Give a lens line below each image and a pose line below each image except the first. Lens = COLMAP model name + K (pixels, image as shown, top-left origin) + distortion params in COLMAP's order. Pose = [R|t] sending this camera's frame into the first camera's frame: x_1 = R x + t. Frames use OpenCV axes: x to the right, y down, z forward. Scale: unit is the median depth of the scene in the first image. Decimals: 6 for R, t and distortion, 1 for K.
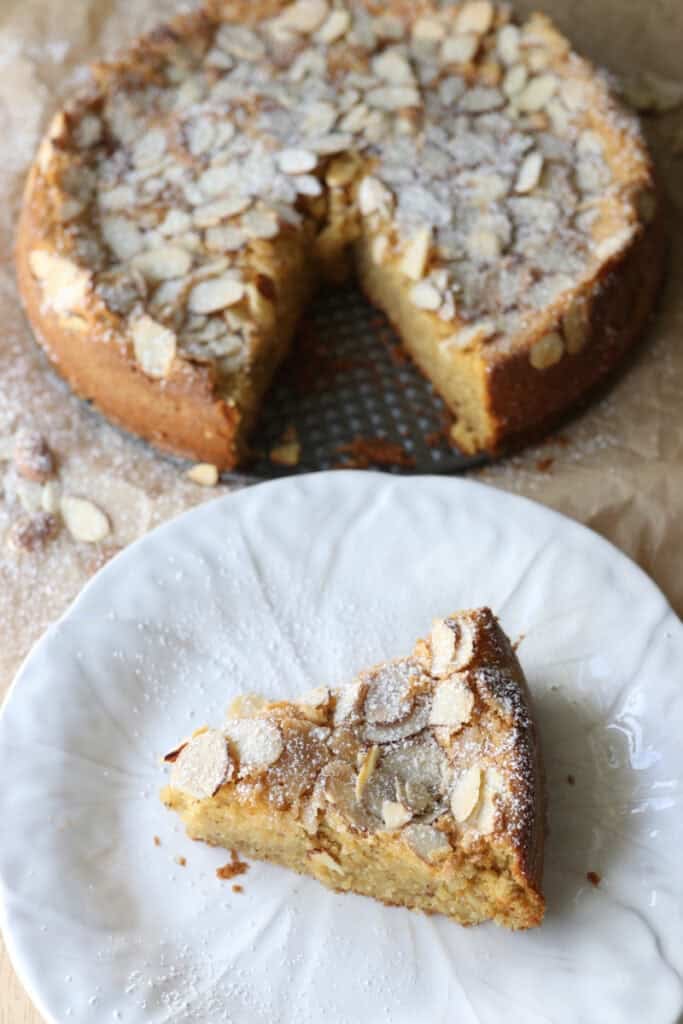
lens RADIAL K [[1651.5, 0, 346.3], [0, 1651.5, 512.2], [0, 0, 1]] dist [-0.088286, 0.000000]
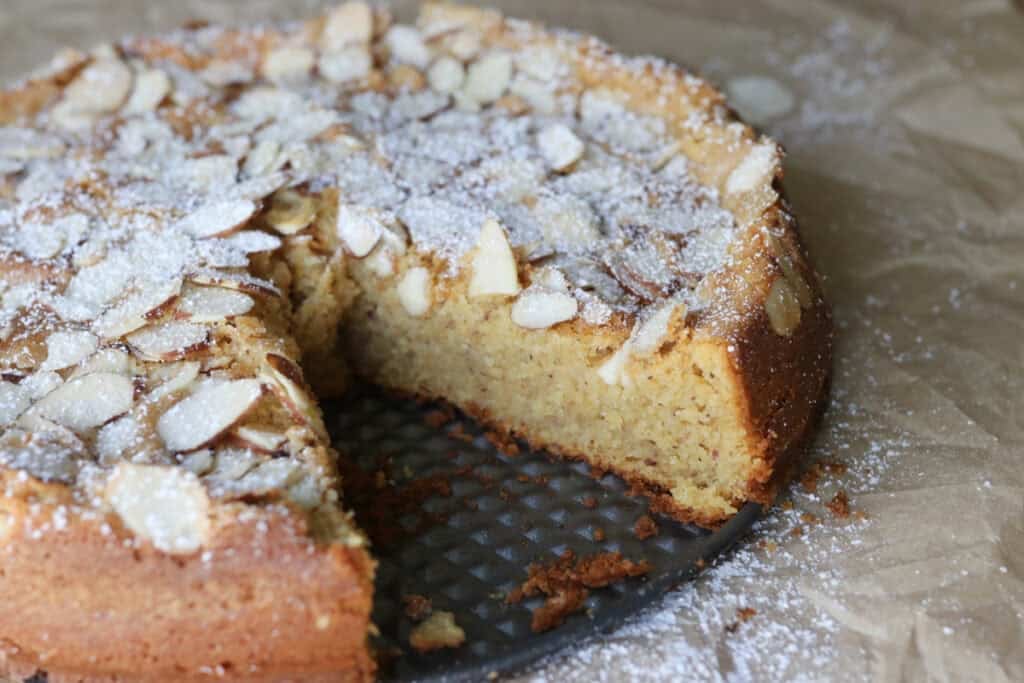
lens RADIAL K [[1651.5, 0, 509.6], [0, 1651.5, 338.1], [0, 0, 1]] dist [-0.088286, 0.000000]
pose [[0.868111, -0.262933, 0.421009, -0.219277], [0.396452, 0.877653, -0.269353, 0.035865], [-0.298678, 0.400738, 0.866141, 0.484450]]
